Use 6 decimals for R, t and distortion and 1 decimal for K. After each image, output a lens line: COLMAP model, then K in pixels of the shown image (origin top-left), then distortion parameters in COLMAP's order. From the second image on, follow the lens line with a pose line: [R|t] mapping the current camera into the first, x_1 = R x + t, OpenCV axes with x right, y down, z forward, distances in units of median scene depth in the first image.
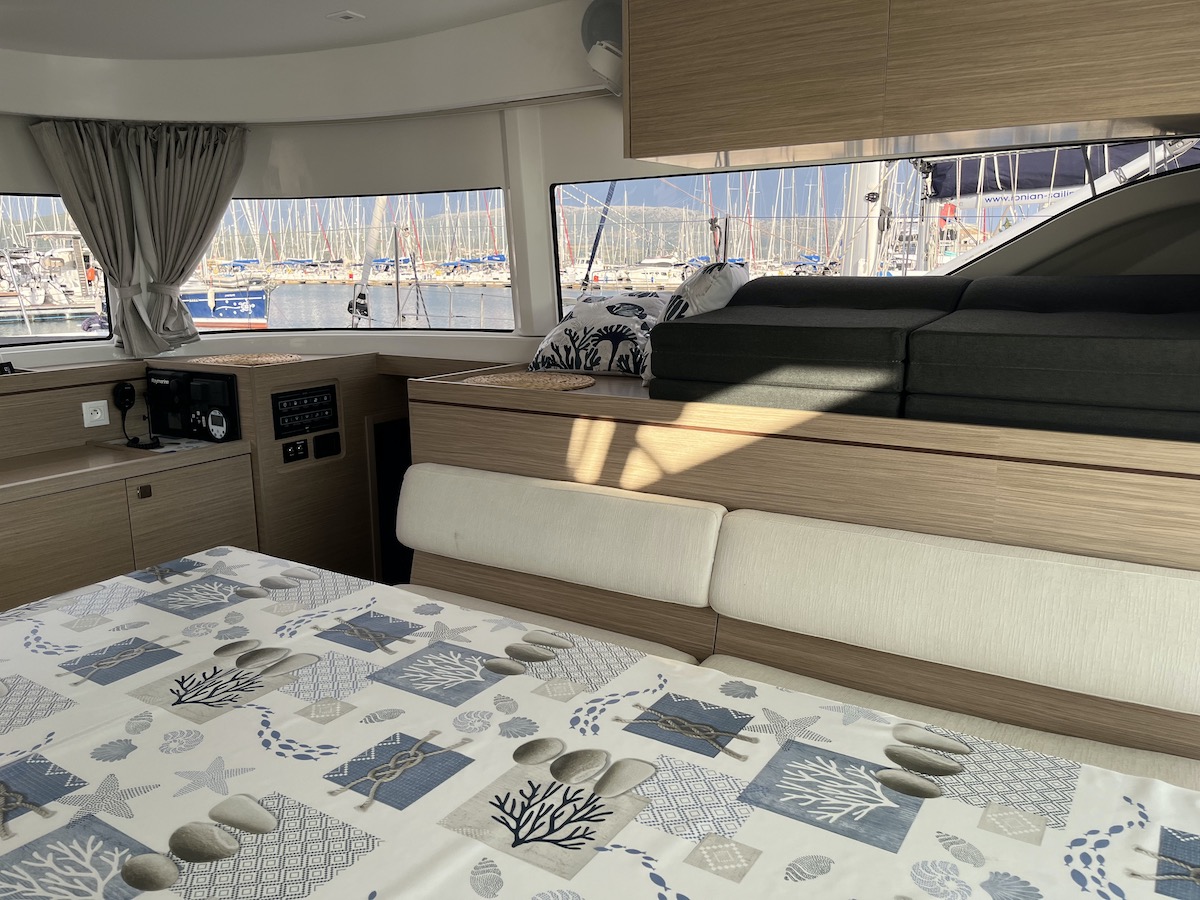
lens RADIAL K [[916.6, 0, 607.2], [0, 916.6, 450.2], [0, 0, 1]] dist [0.036499, -0.019896]
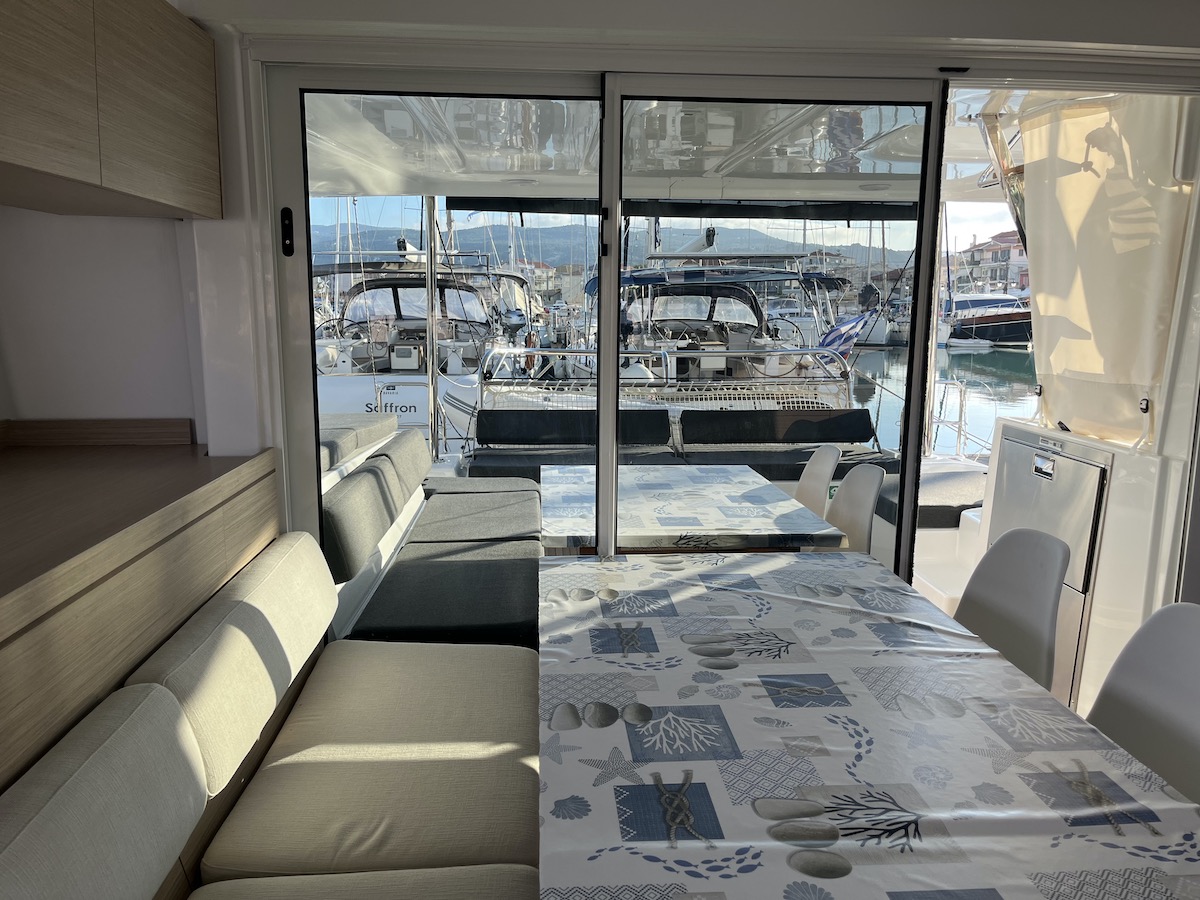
lens RADIAL K [[916.6, 0, 601.6], [0, 916.6, 454.5], [0, 0, 1]] dist [0.036499, -0.019896]
pose [[-0.598488, -0.126377, 0.791102, -0.995188], [0.159170, 0.949036, 0.272022, -0.382312], [-0.785161, 0.288722, -0.547871, 1.717325]]
